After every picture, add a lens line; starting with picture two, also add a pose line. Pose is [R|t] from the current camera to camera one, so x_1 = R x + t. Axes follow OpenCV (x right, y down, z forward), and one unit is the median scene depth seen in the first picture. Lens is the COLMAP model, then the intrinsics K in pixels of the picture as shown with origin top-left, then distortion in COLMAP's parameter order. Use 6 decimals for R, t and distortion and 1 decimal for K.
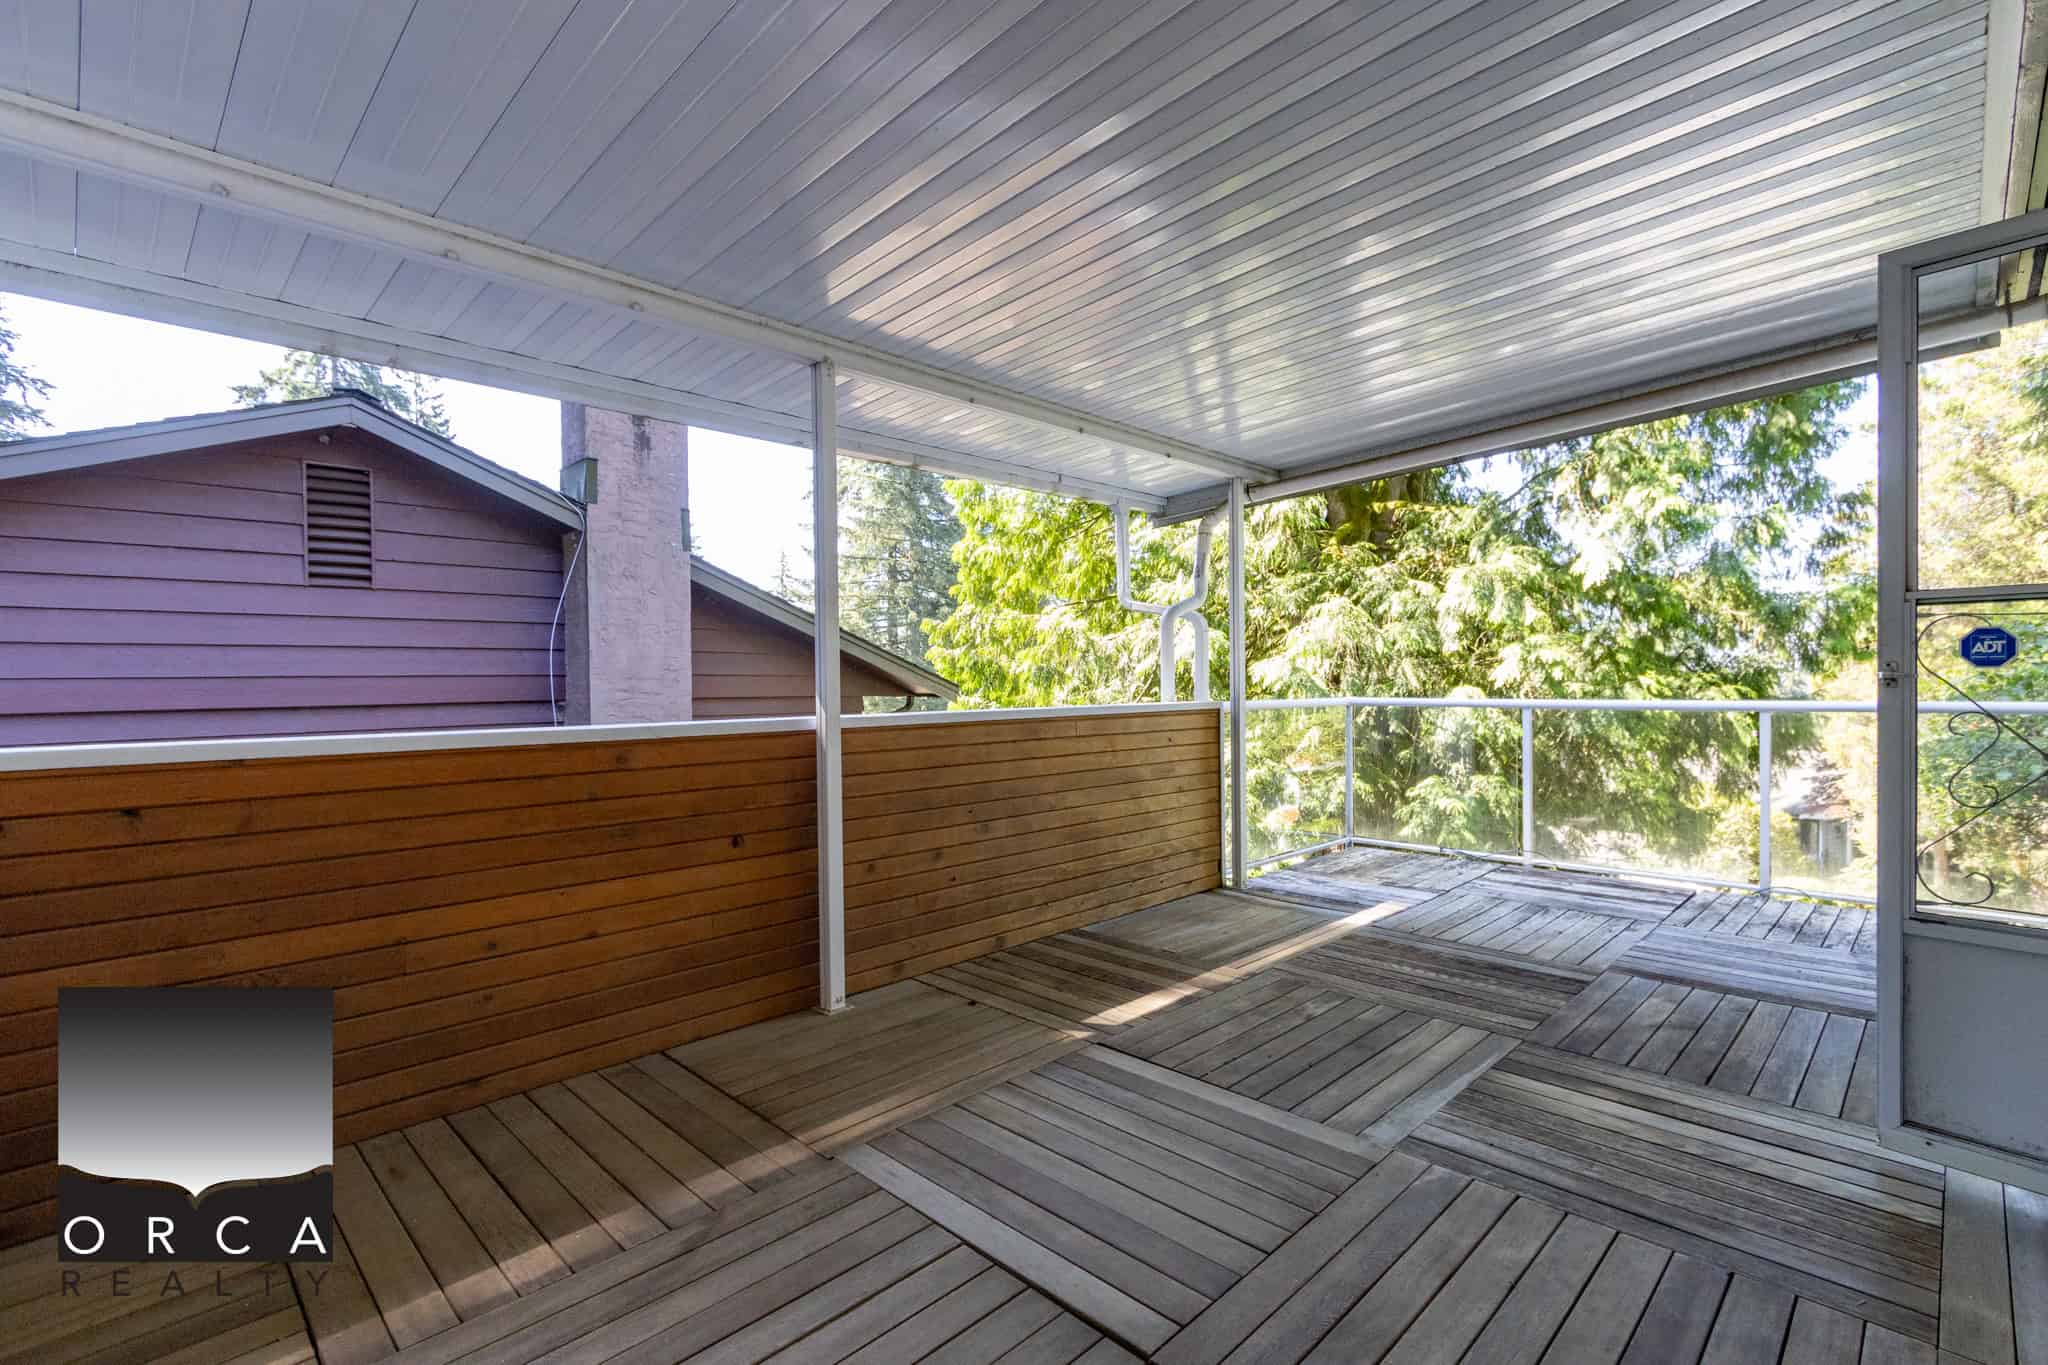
lens RADIAL K [[939.0, 0, 1026.5], [0, 939.0, 684.1], [0, 0, 1]] dist [0.019630, -0.006534]
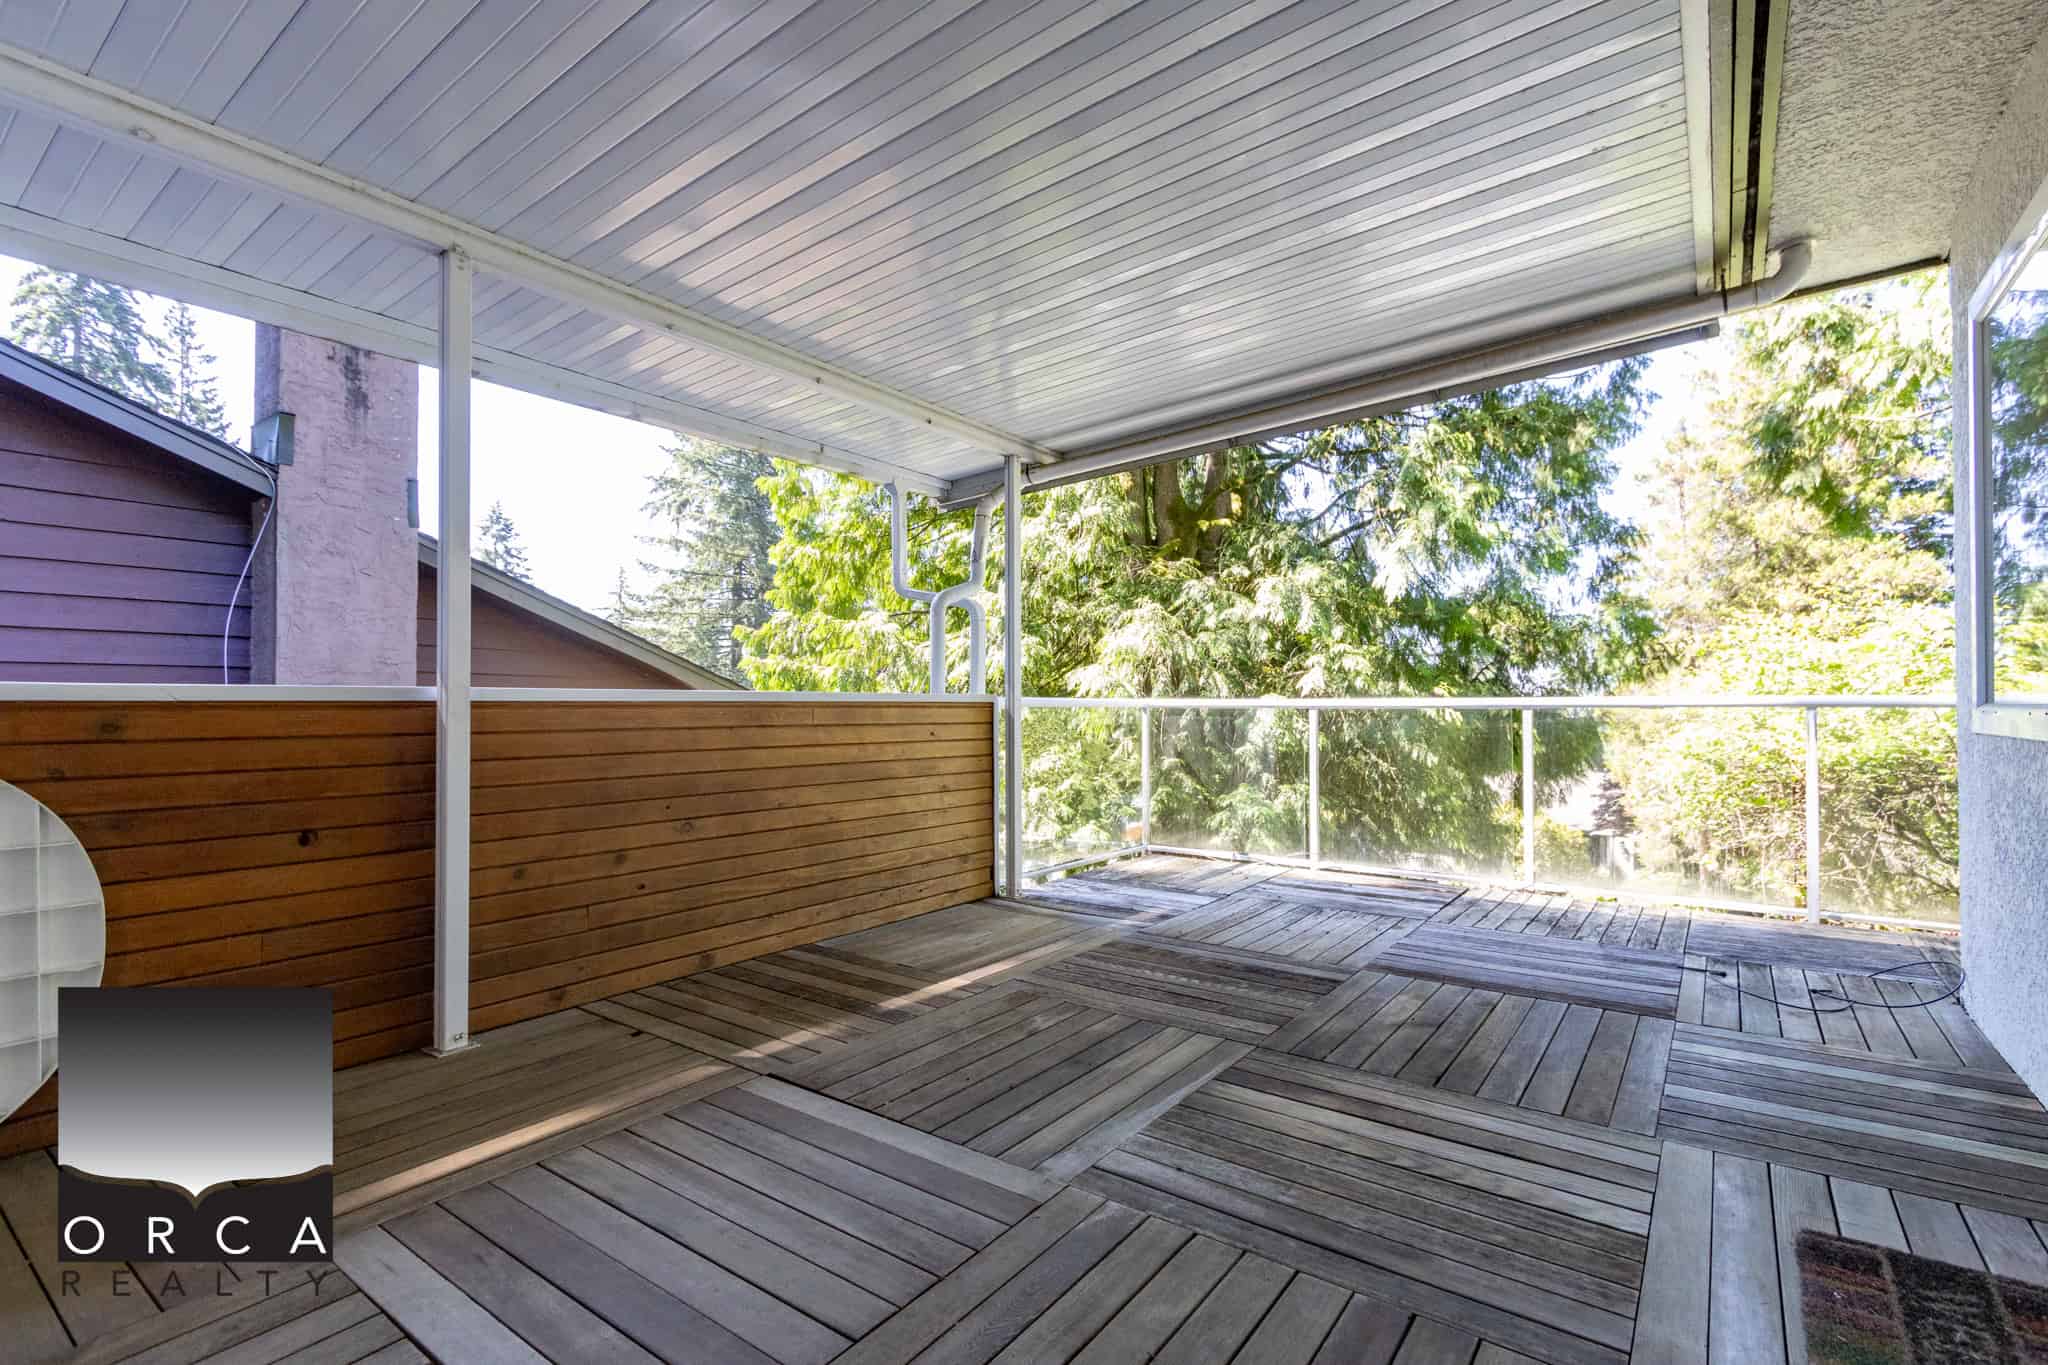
lens RADIAL K [[943.9, 0, 1022.4], [0, 943.9, 682.8], [0, 0, 1]] dist [0.013888, 0.000168]
pose [[0.989854, 0.010441, 0.141703, 0.133935], [-0.006217, 0.999524, -0.030217, 0.045923], [-0.141951, 0.029030, 0.989448, 0.101009]]
